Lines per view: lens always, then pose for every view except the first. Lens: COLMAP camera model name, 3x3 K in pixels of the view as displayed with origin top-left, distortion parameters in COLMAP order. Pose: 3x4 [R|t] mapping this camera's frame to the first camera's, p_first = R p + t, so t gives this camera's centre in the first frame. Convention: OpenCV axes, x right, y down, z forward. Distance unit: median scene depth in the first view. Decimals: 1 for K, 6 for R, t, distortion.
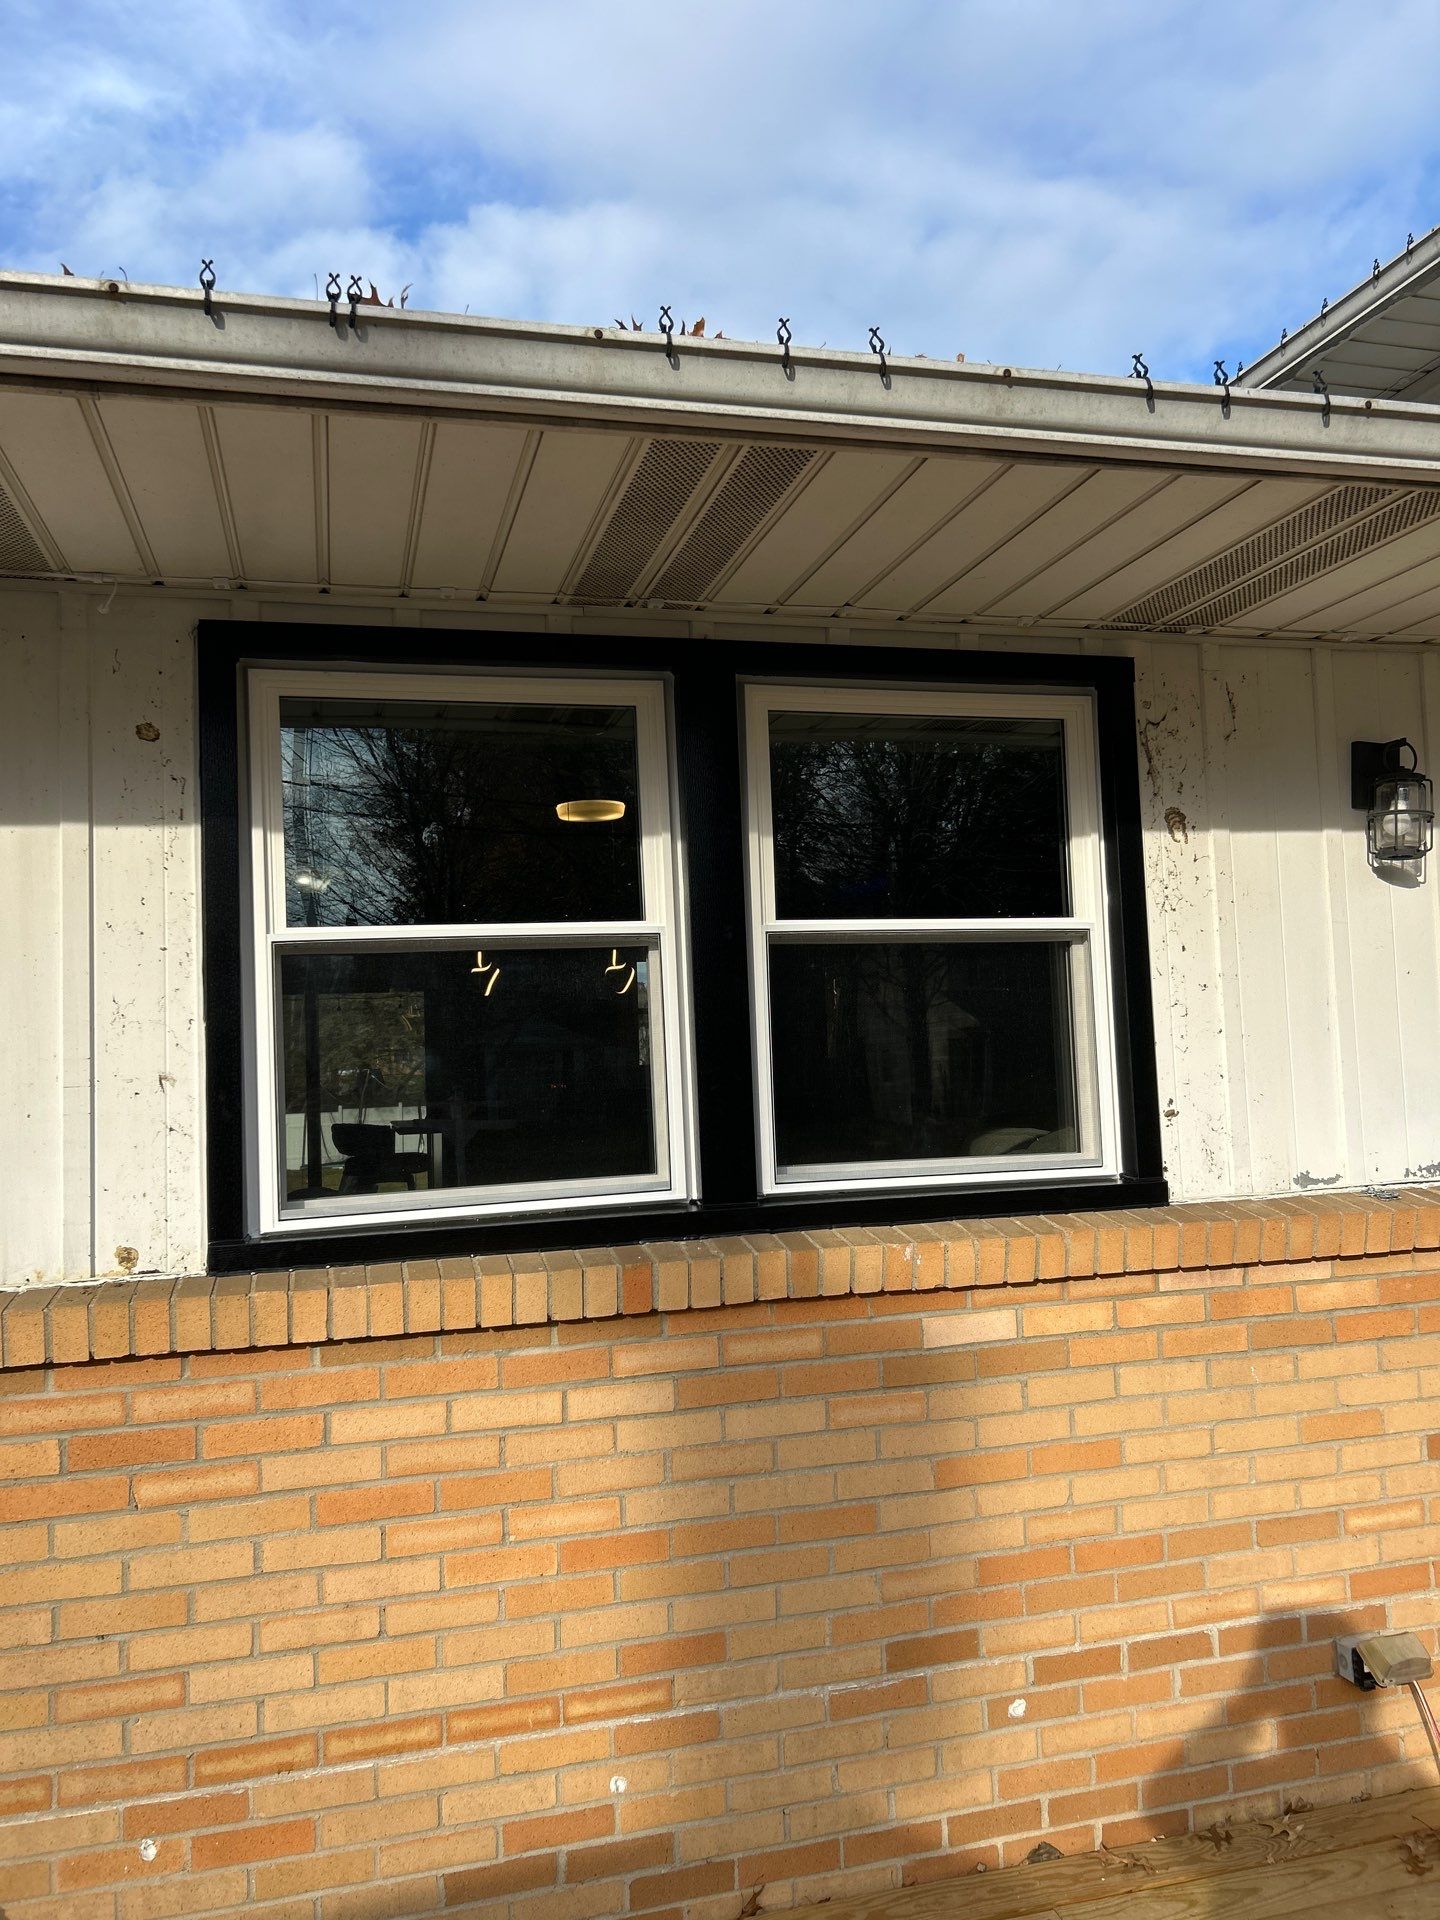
lens RADIAL K [[1577.0, 0, 720.0], [0, 1577.0, 960.0], [0, 0, 1]] dist [0.030204, 0.001276]
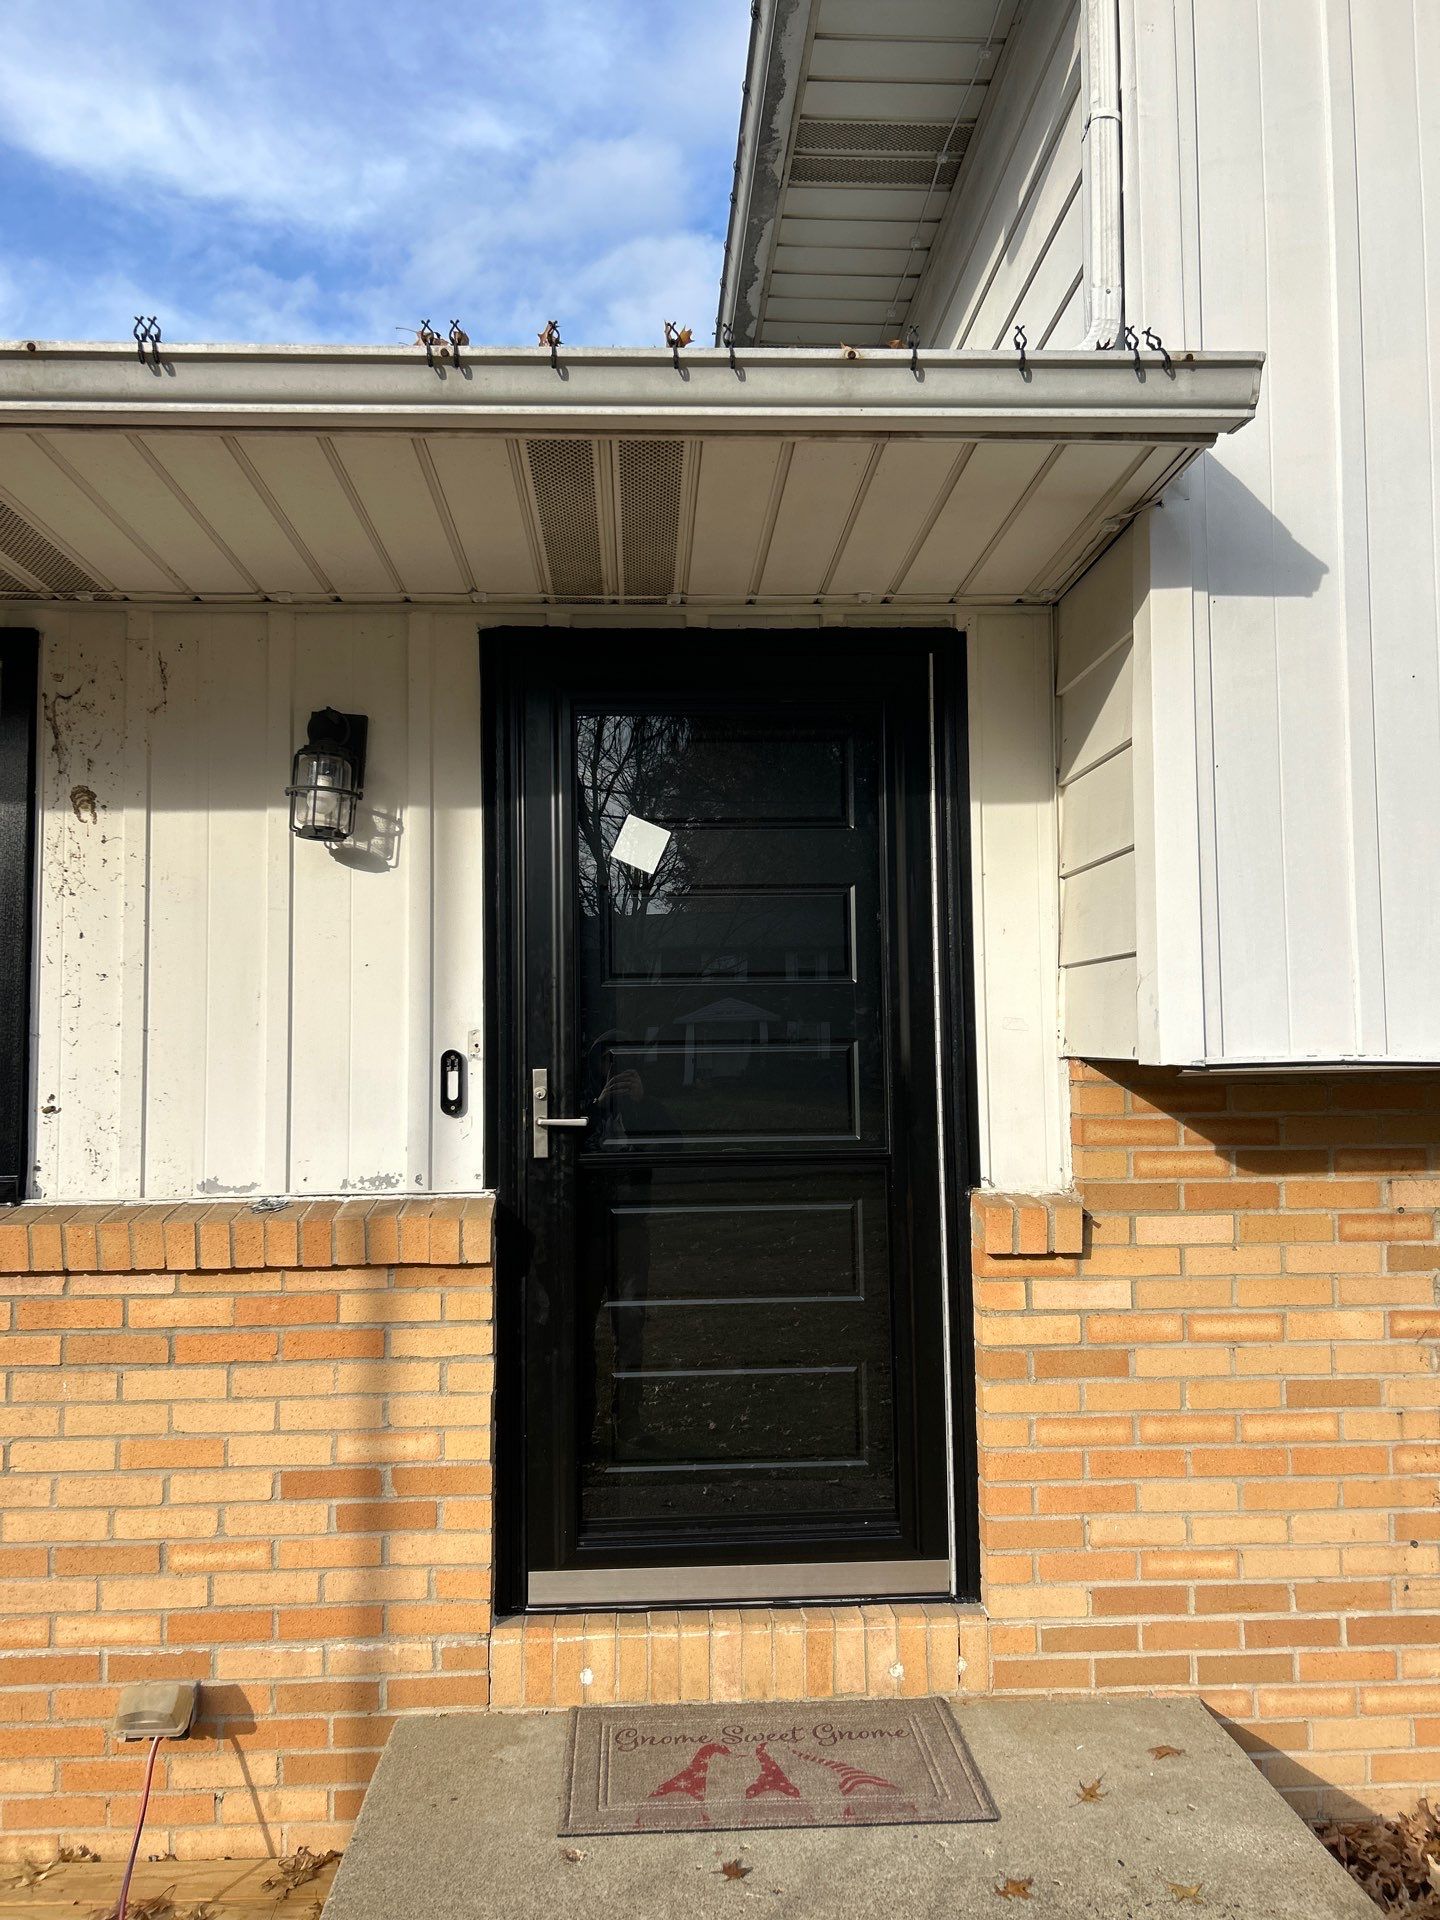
lens RADIAL K [[1496.6, 0, 679.1], [0, 1496.6, 958.4], [0, 0, 1]] dist [0.009908, -0.006281]
pose [[0.972646, 0.013236, -0.231913, 0.862366], [-0.012573, 0.999912, 0.004336, -0.001912], [0.231950, -0.001301, 0.972727, 0.218543]]
